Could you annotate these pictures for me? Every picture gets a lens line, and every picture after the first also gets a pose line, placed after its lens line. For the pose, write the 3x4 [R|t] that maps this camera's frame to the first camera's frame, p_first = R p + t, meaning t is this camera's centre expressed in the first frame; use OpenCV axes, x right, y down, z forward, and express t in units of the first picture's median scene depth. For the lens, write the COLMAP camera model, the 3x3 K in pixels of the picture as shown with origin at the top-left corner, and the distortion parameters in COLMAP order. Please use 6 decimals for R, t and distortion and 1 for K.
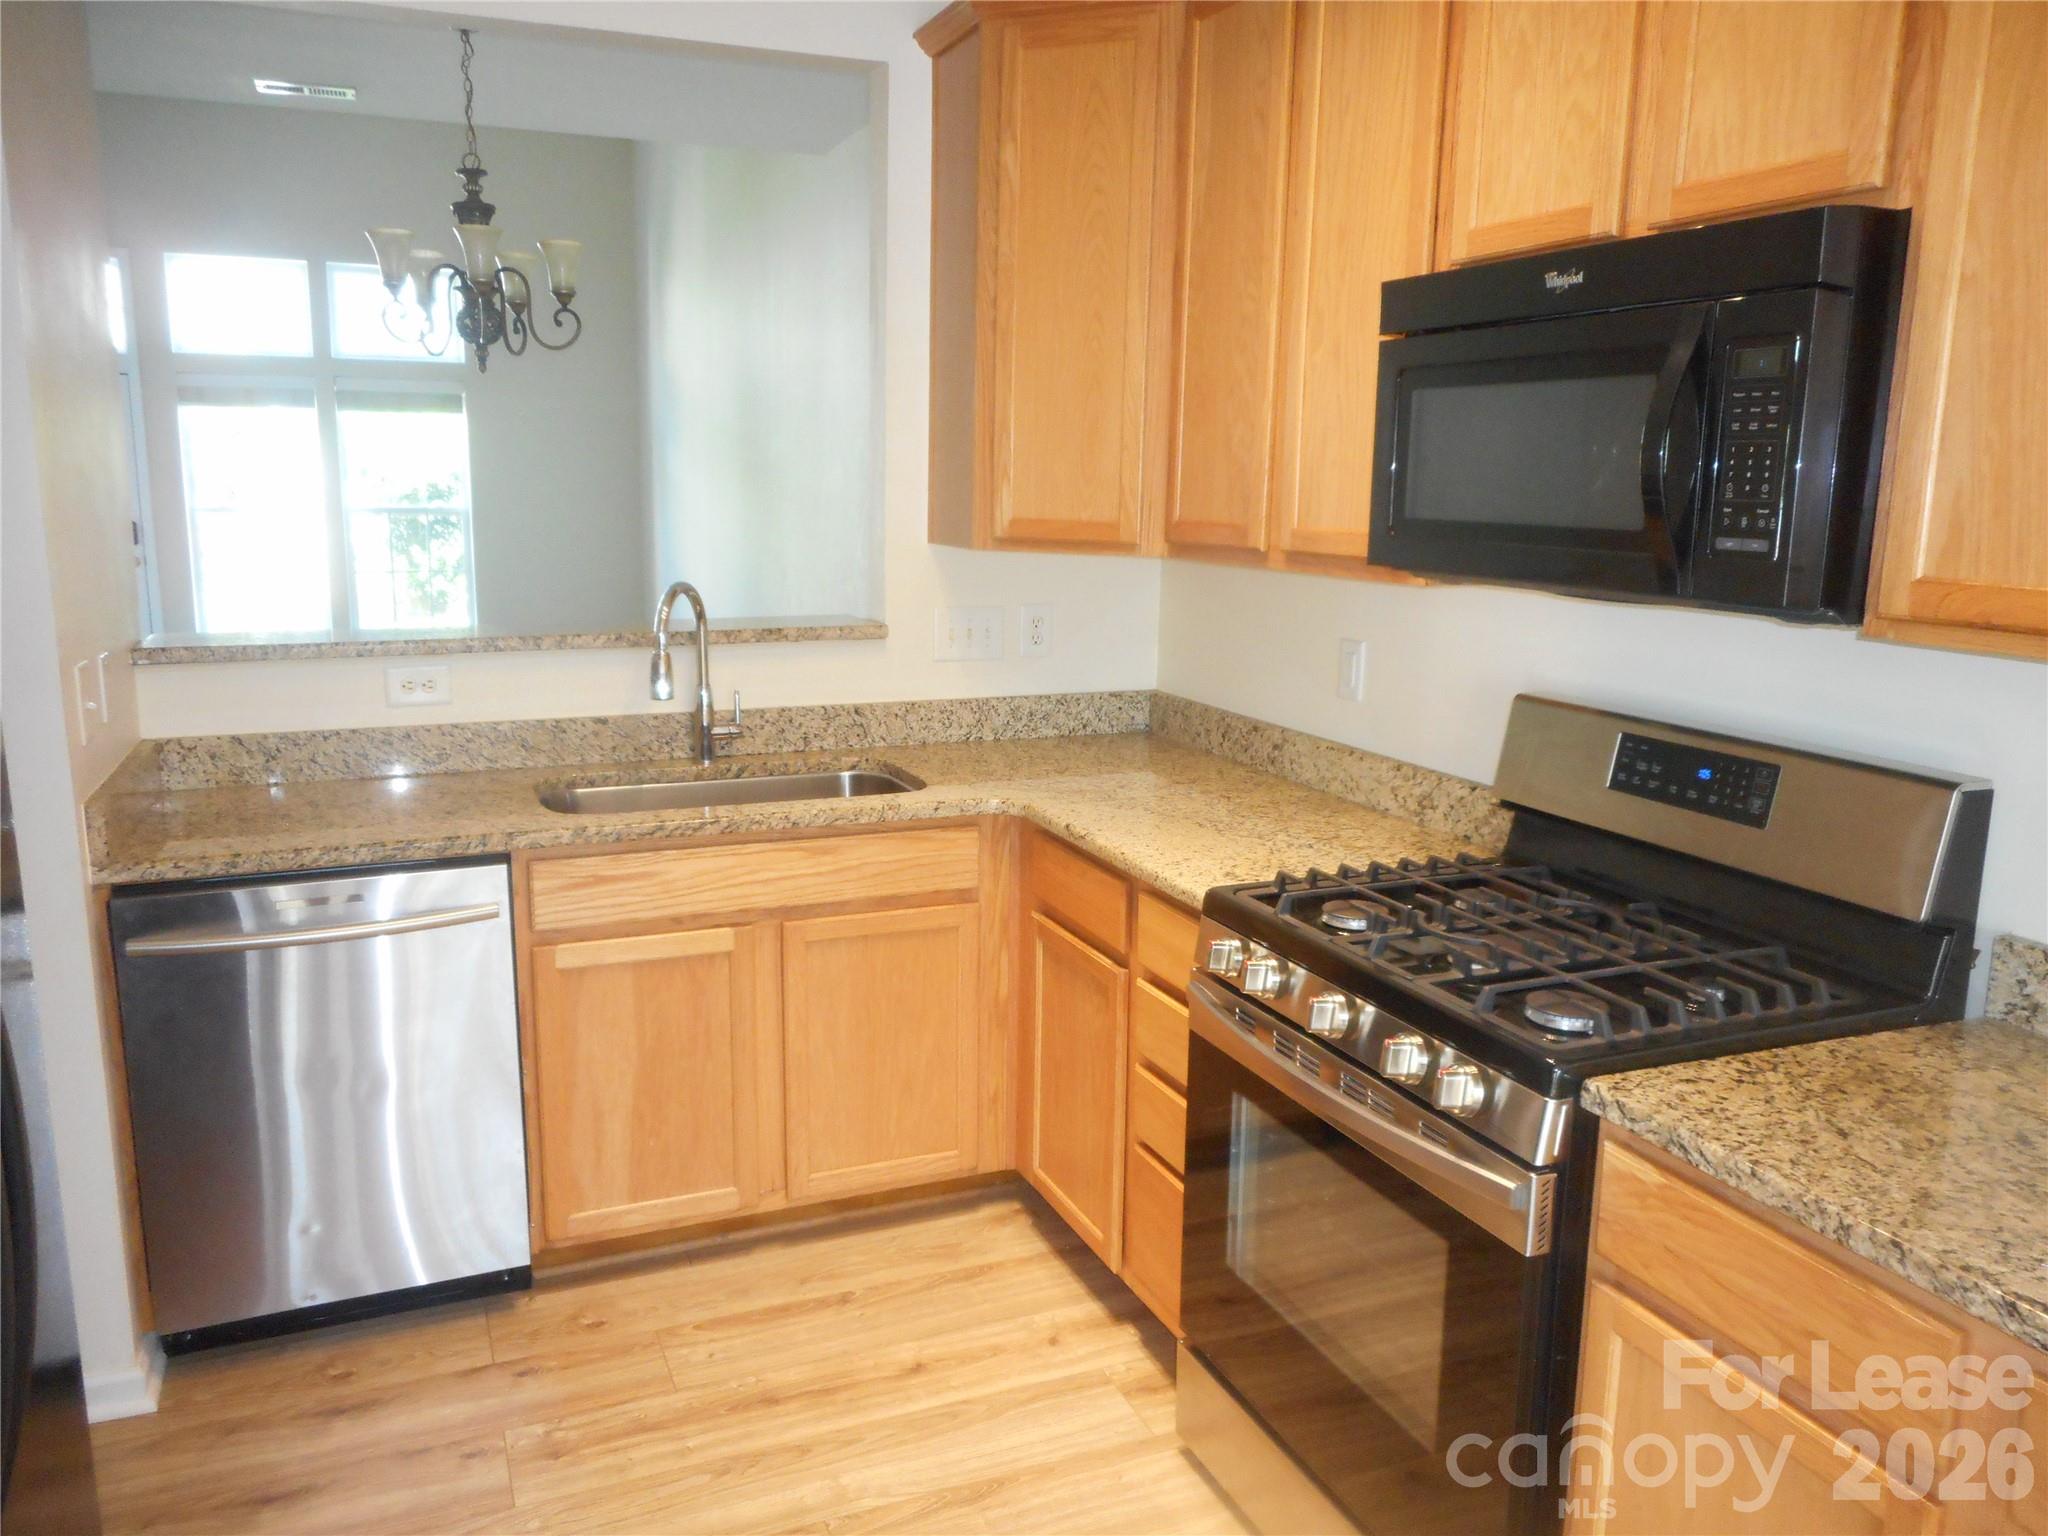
lens RADIAL K [[1552.7, 0, 1012.5], [0, 1552.7, 771.0], [0, 0, 1]] dist [0.009398, 0.011688]
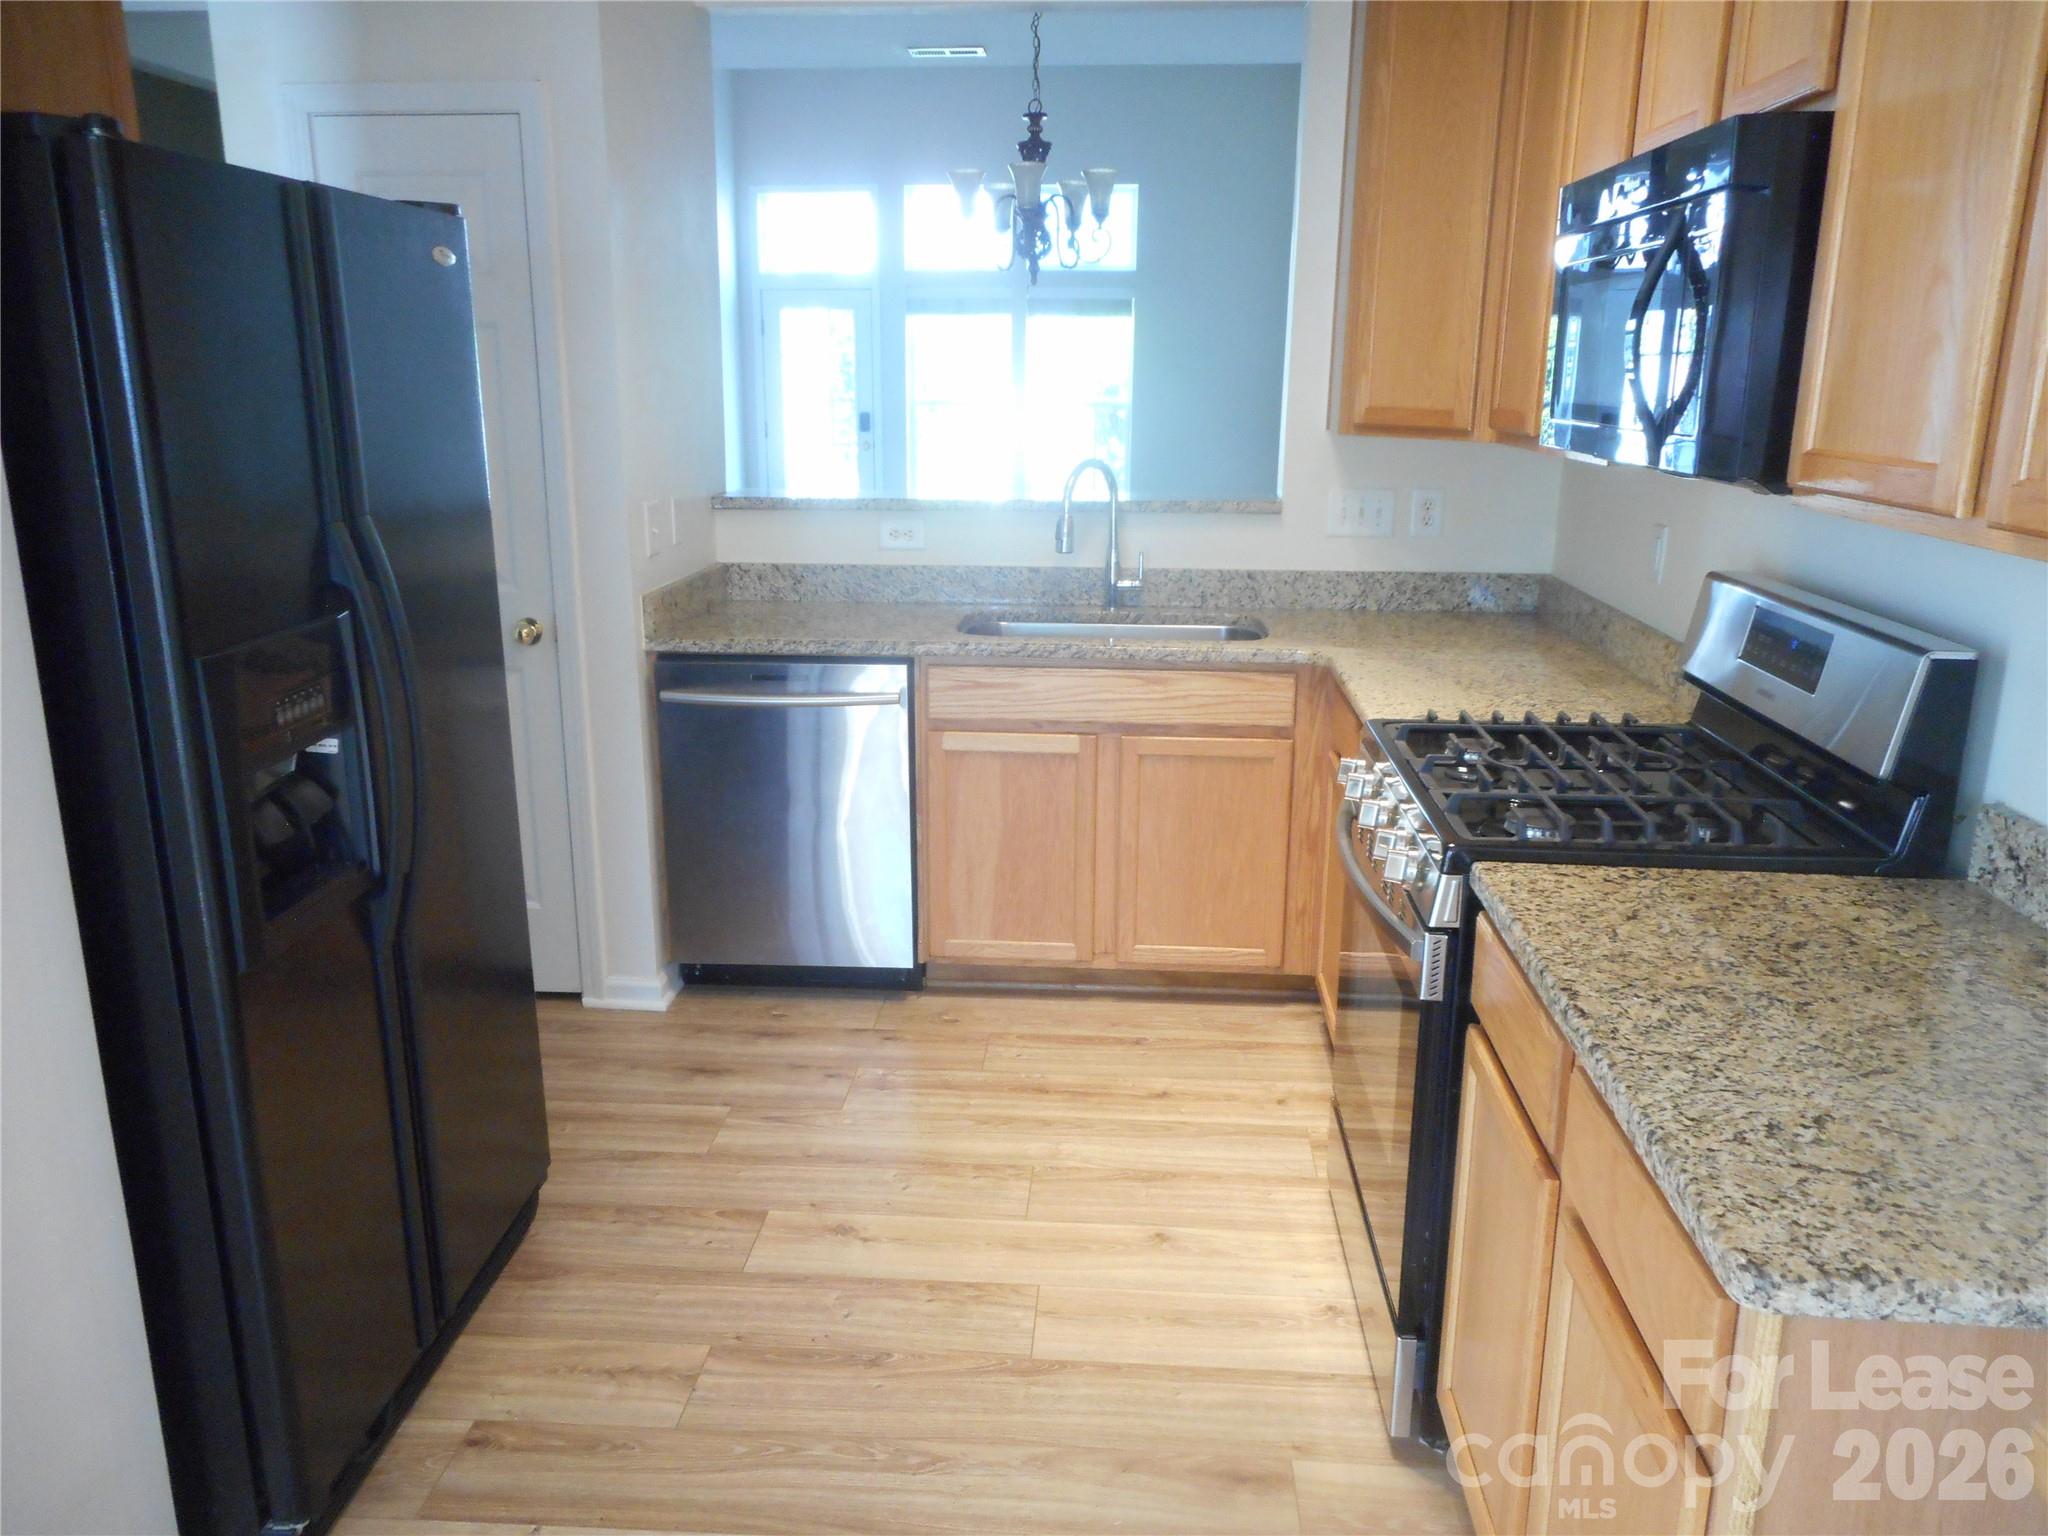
lens RADIAL K [[1552.7, 0, 1018.6], [0, 1552.7, 774.2], [0, 0, 1]] dist [0.009398, 0.011688]
pose [[0.891764, 0.109099, -0.439151, 0.319072], [-0.081092, 0.993319, 0.082103, 0.032211], [0.445175, -0.037605, 0.894654, -0.139144]]
